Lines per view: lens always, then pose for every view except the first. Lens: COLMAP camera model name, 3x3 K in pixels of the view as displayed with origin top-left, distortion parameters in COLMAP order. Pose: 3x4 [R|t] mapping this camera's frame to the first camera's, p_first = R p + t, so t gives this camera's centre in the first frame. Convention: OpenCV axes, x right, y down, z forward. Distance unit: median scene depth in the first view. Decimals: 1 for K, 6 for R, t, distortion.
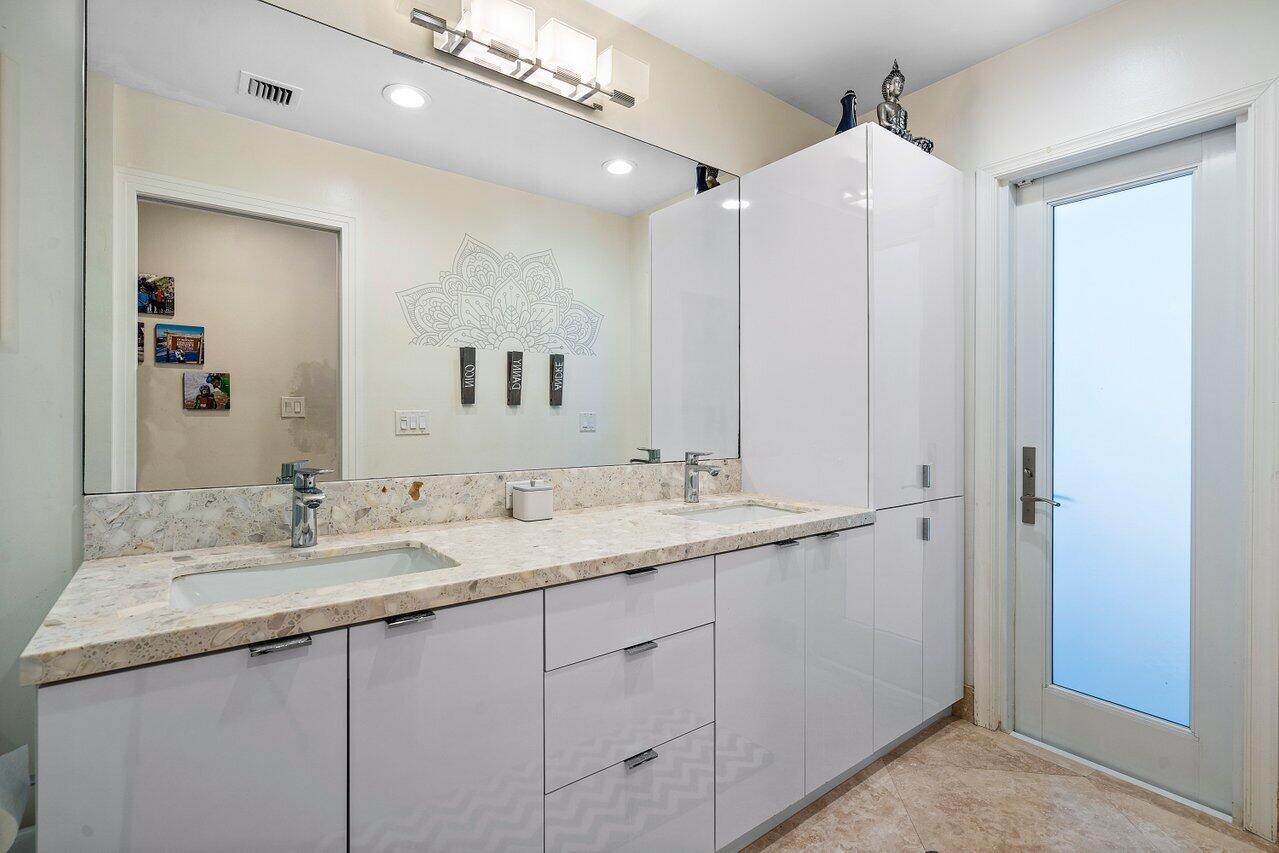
lens RADIAL K [[587.6, 0, 639.5], [0, 587.6, 426.5], [0, 0, 1]] dist [-0.001988, 0.000299]
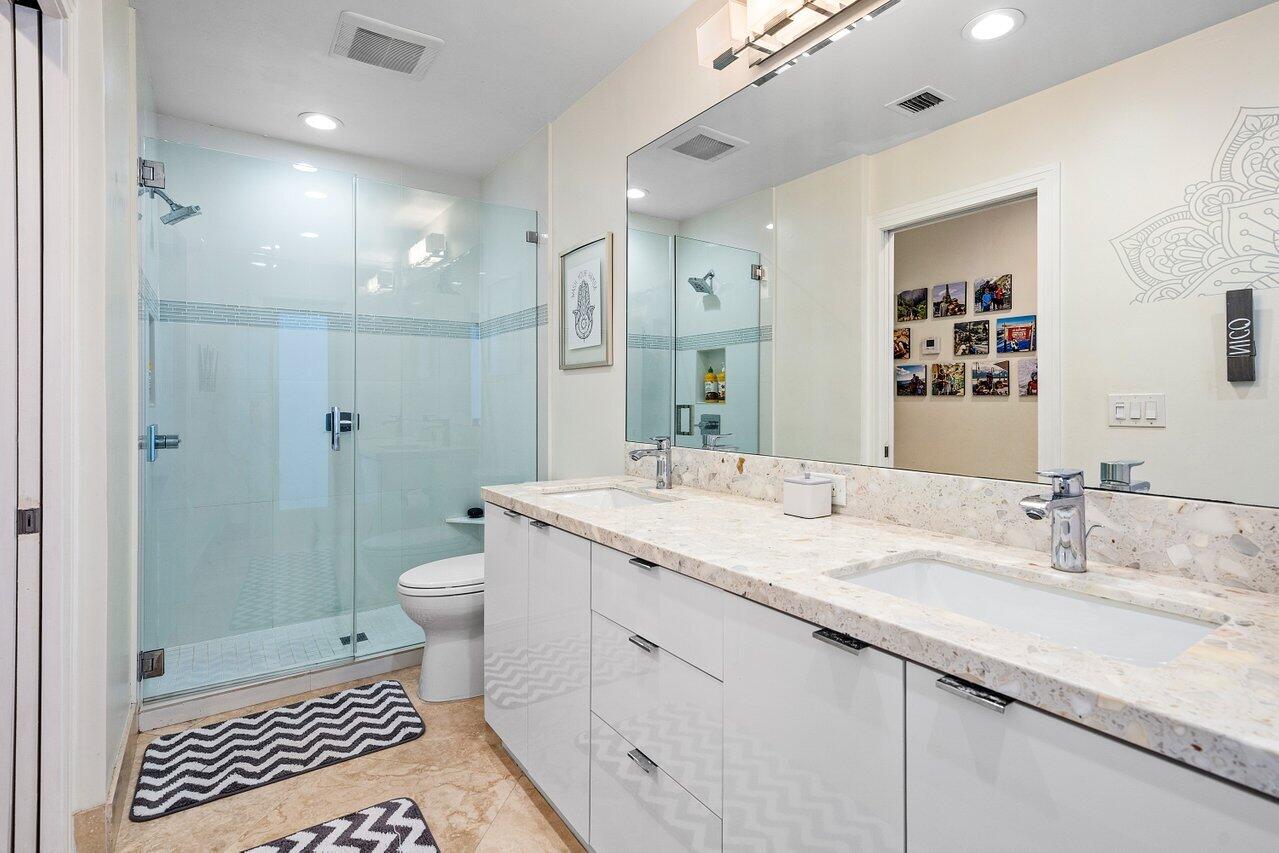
lens RADIAL K [[605.0, 0, 641.3], [0, 605.0, 402.2], [0, 0, 1]] dist [0.001575, 0.000326]
pose [[-0.044810, -0.001035, -0.998995, 0.397732], [-0.017127, 0.999853, -0.000268, -0.005395], [0.998849, 0.017098, -0.044821, 0.418699]]
